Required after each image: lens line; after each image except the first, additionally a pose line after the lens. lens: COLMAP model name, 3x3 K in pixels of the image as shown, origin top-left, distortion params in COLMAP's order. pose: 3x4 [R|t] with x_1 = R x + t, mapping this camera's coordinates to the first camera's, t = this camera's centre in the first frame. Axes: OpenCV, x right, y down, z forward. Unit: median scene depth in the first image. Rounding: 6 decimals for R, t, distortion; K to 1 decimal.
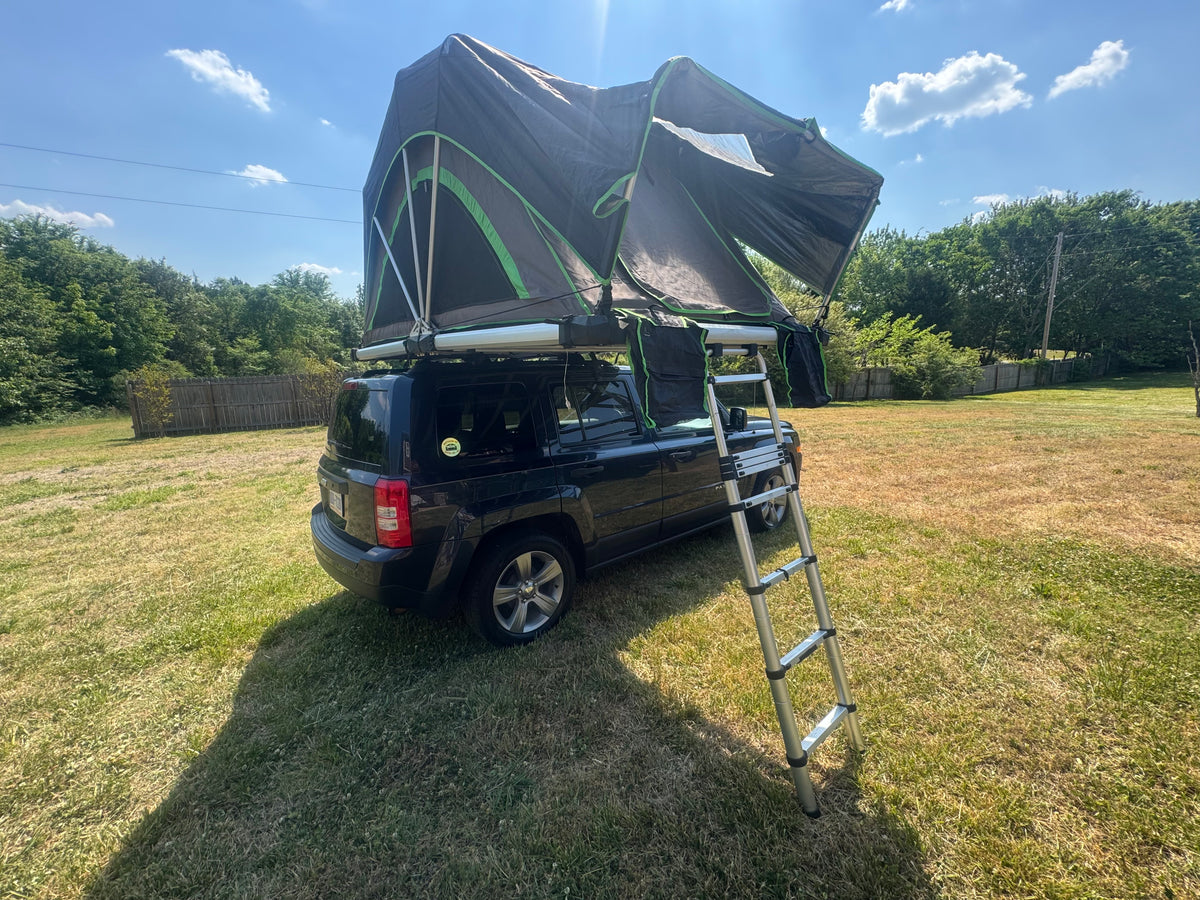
lens RADIAL K [[474.3, 0, 598.8], [0, 474.3, 448.1], [0, 0, 1]] dist [-0.003332, -0.000138]
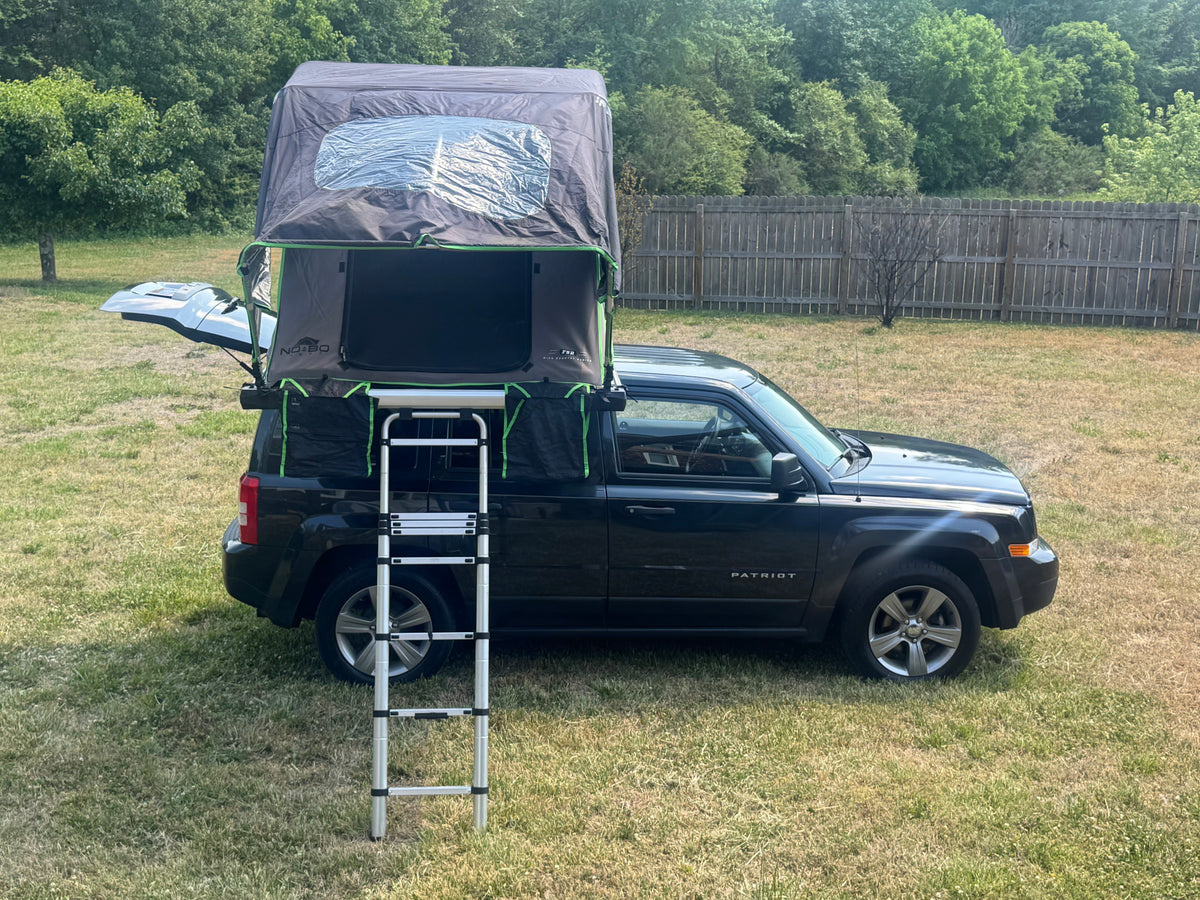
lens RADIAL K [[1440.5, 0, 613.5], [0, 1440.5, 462.9], [0, 0, 1]] dist [0.217907, -0.569299]
pose [[0.797983, 0.175636, -0.576520, 1.270686], [-0.139400, 0.984443, 0.106960, -0.258595], [0.586337, -0.004985, 0.810052, -0.682941]]
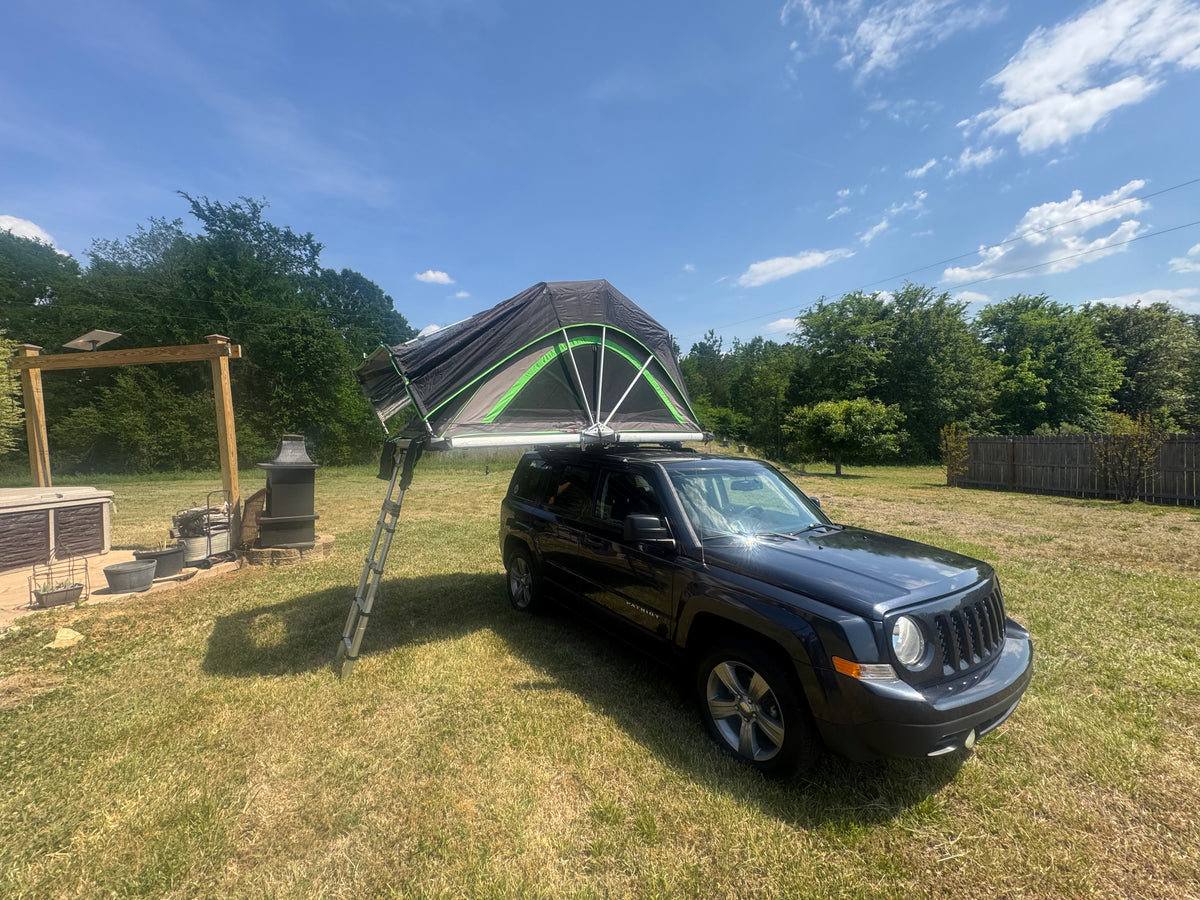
lens RADIAL K [[474.3, 0, 598.8], [0, 474.3, 448.1], [0, 0, 1]] dist [-0.003332, -0.000138]
pose [[-0.092195, 0.054033, -0.994274, 1.152423], [-0.155047, 0.985568, 0.067936, -0.253131], [0.983596, 0.160422, -0.082487, 1.031174]]
